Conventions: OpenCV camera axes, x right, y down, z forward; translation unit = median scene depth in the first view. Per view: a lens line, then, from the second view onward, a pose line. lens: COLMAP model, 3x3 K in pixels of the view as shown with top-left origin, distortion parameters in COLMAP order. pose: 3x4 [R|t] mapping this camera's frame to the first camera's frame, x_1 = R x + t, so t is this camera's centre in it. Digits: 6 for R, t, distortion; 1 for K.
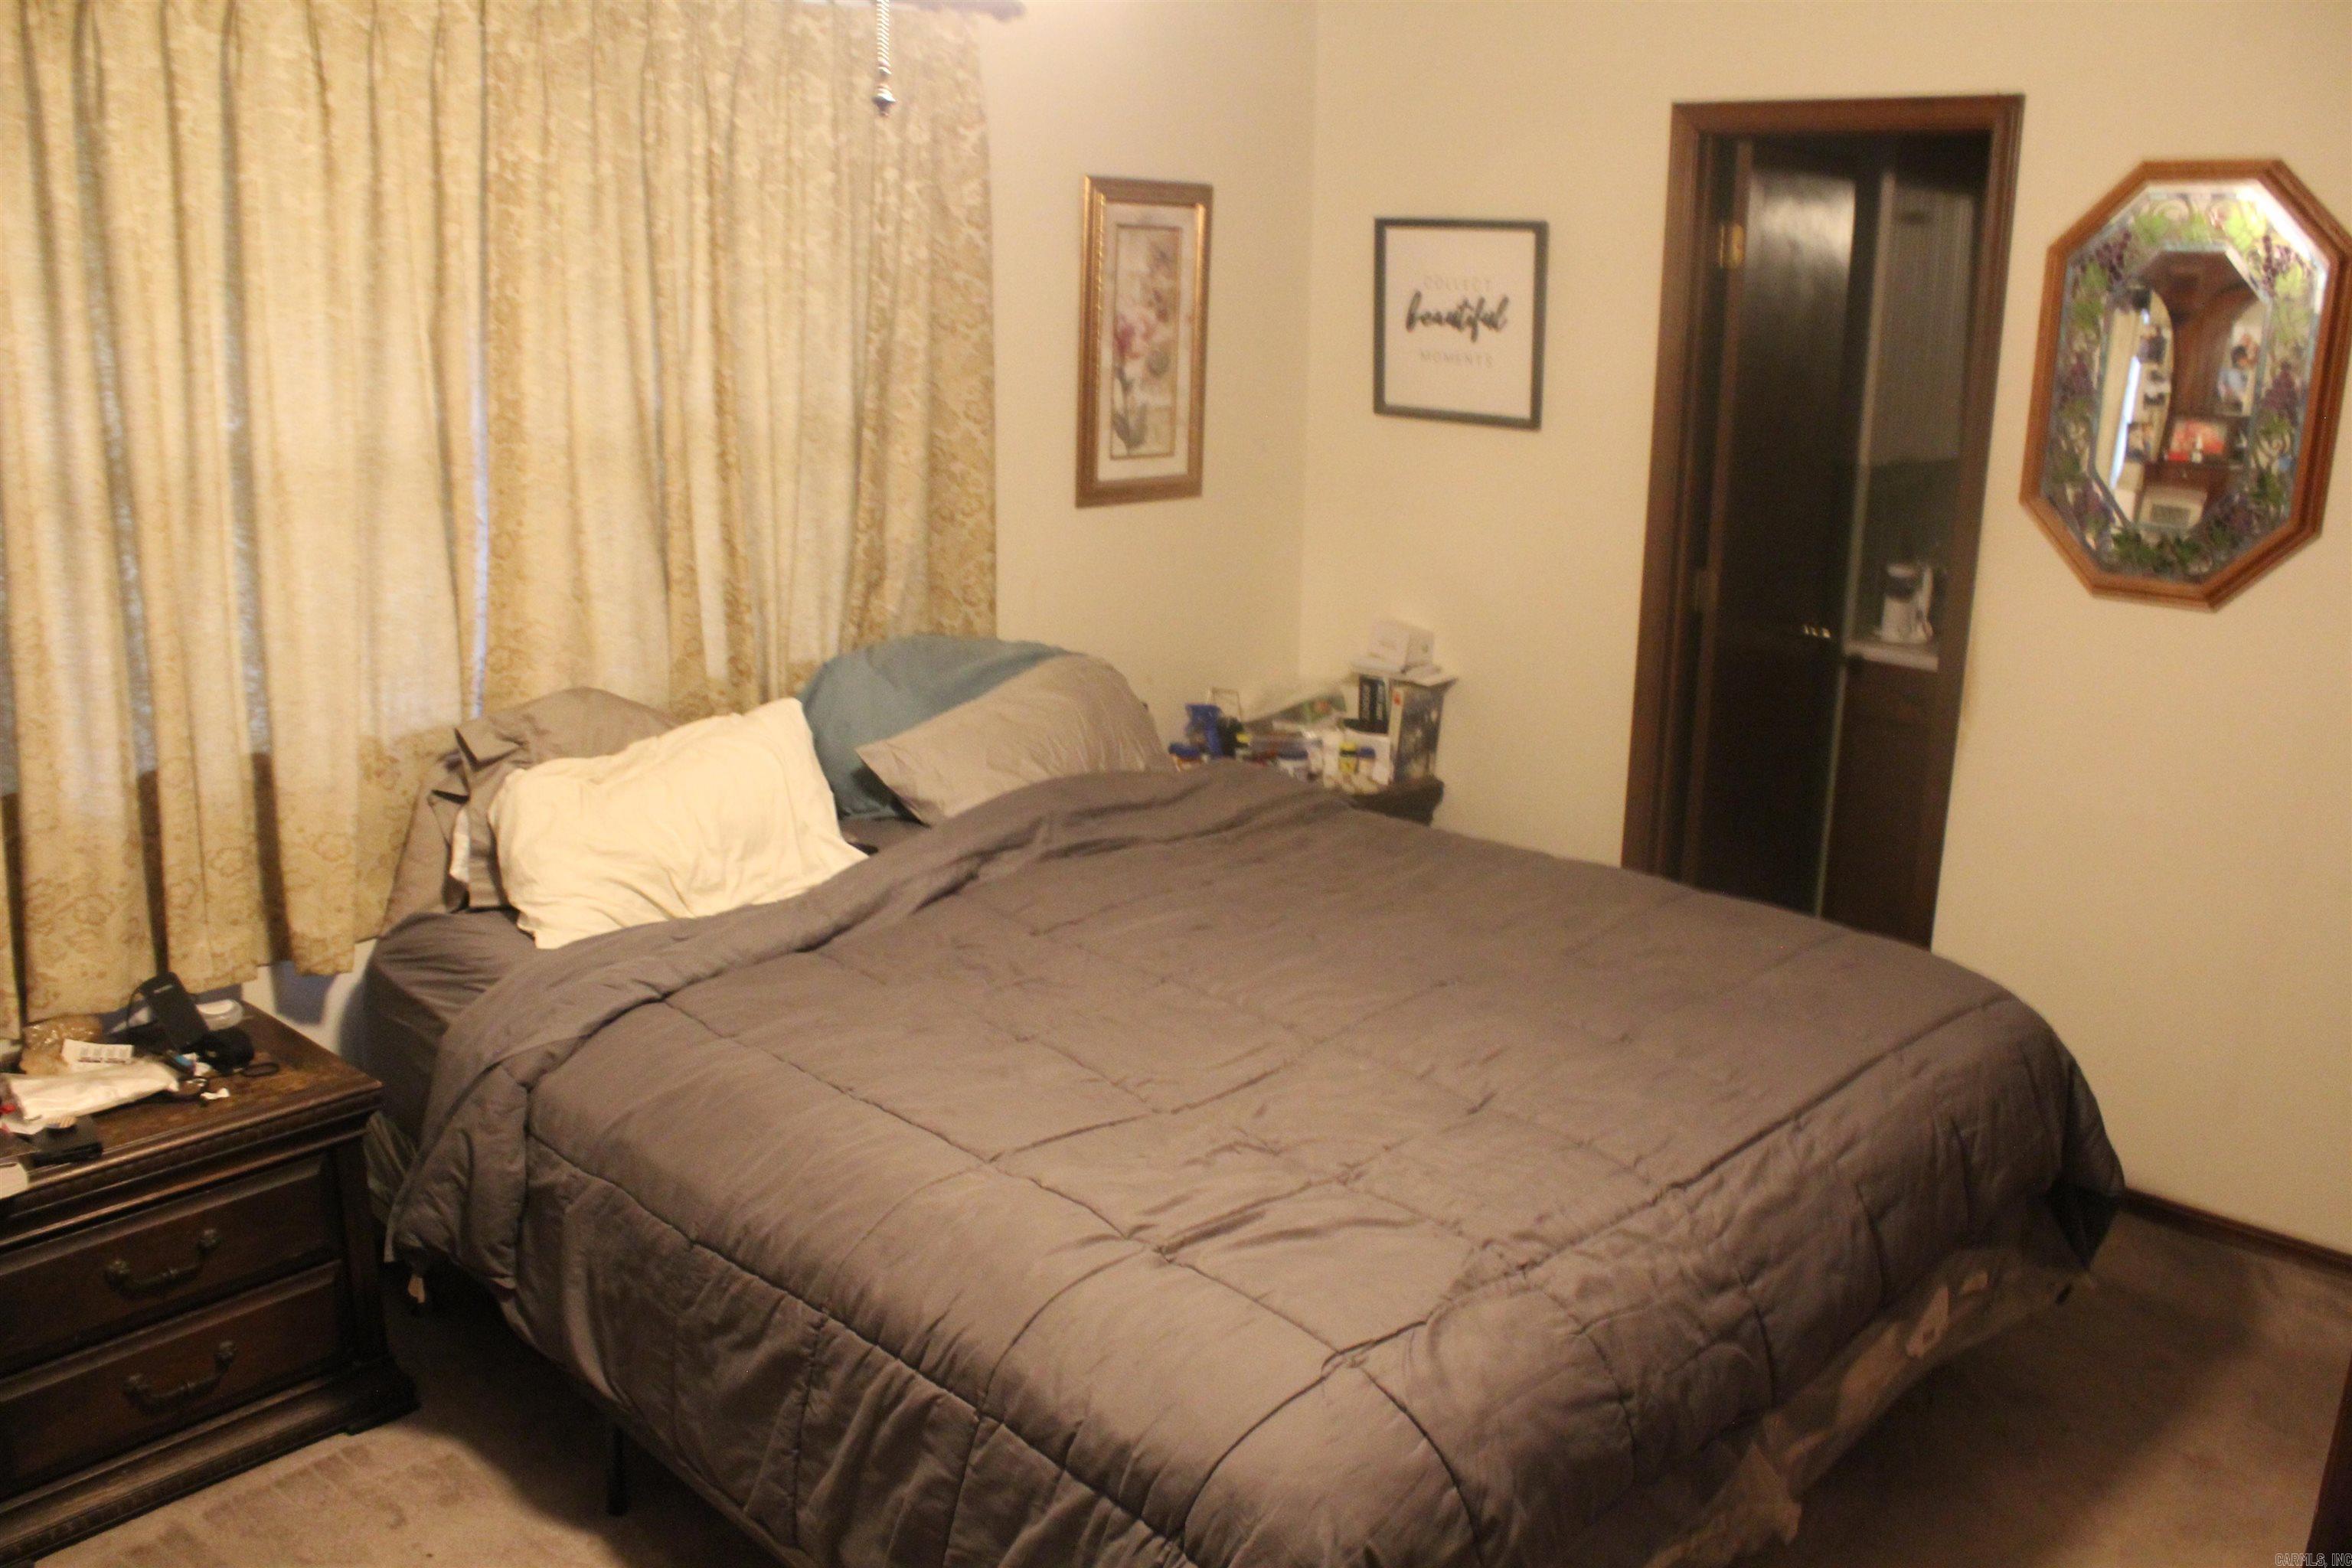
lens RADIAL K [[1979.7, 0, 1159.0], [0, 1979.7, 786.7], [0, 0, 1]] dist [-0.149334, 0.152992]
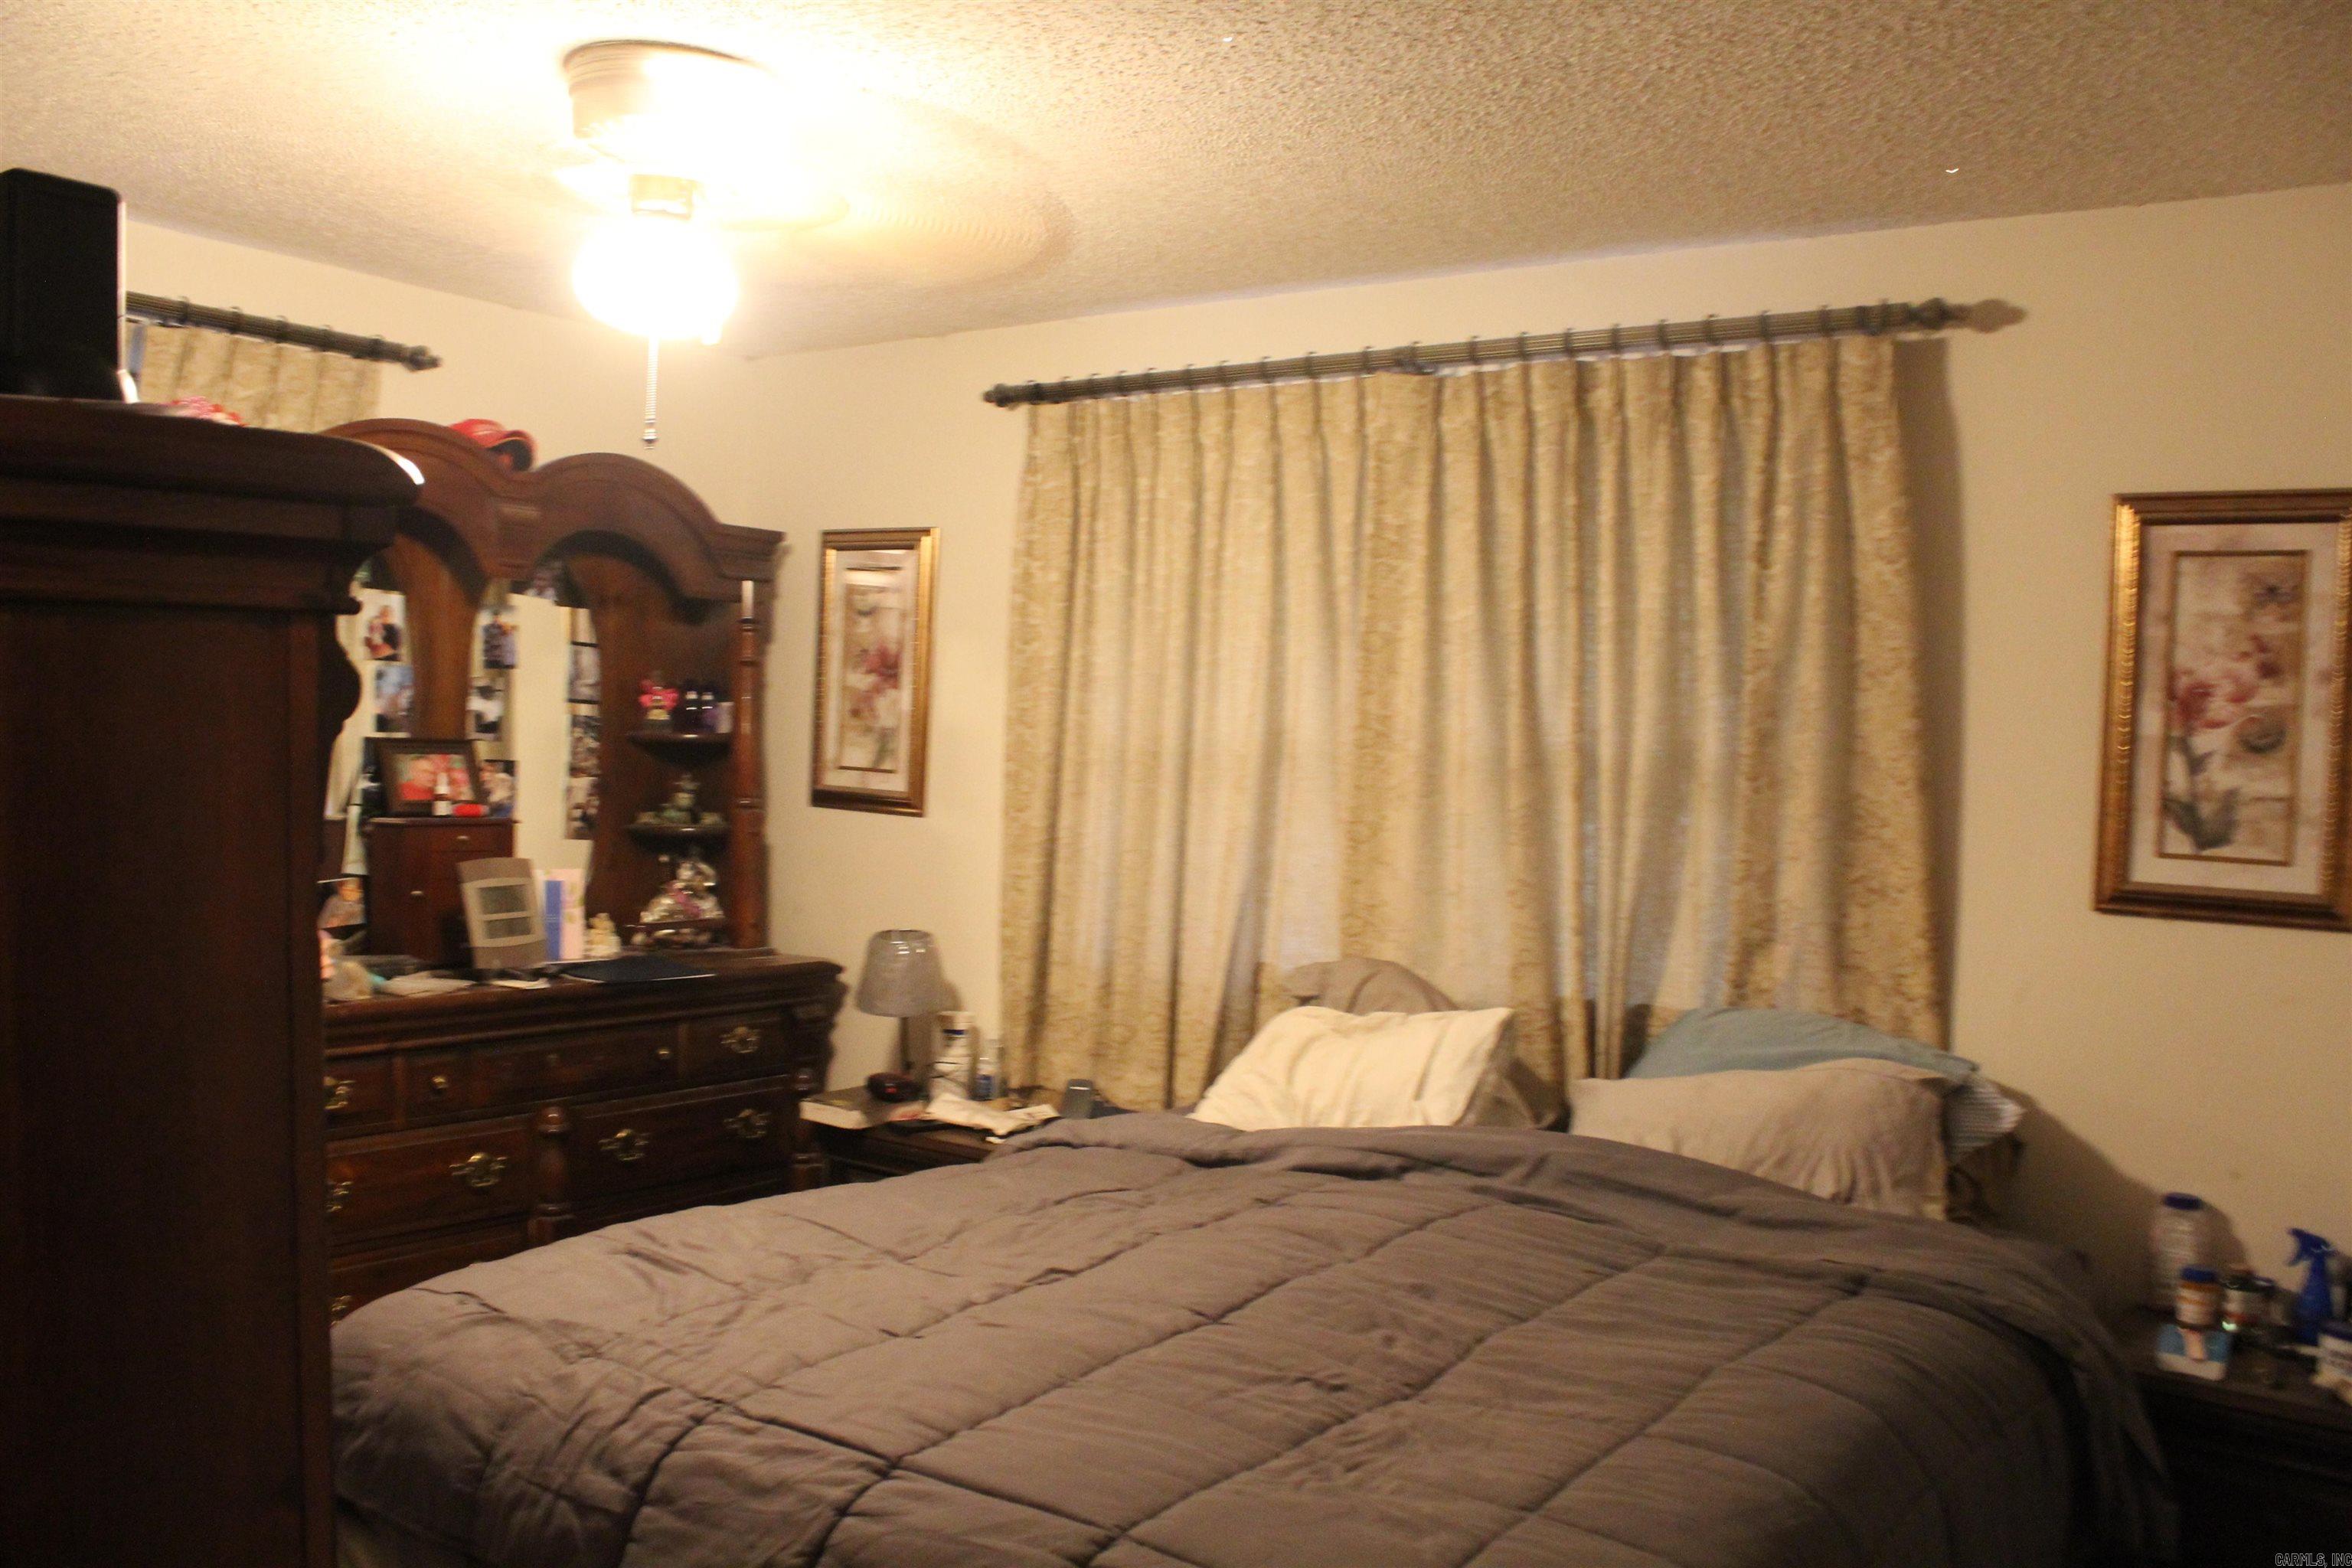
lens RADIAL K [[1979.7, 0, 1159.0], [0, 1979.7, 786.7], [0, 0, 1]] dist [-0.149334, 0.152992]
pose [[0.137553, 0.015667, -0.990370, 0.665539], [-0.286654, 0.957717, -0.024663, -0.064379], [0.948108, 0.287286, 0.136228, 0.536315]]
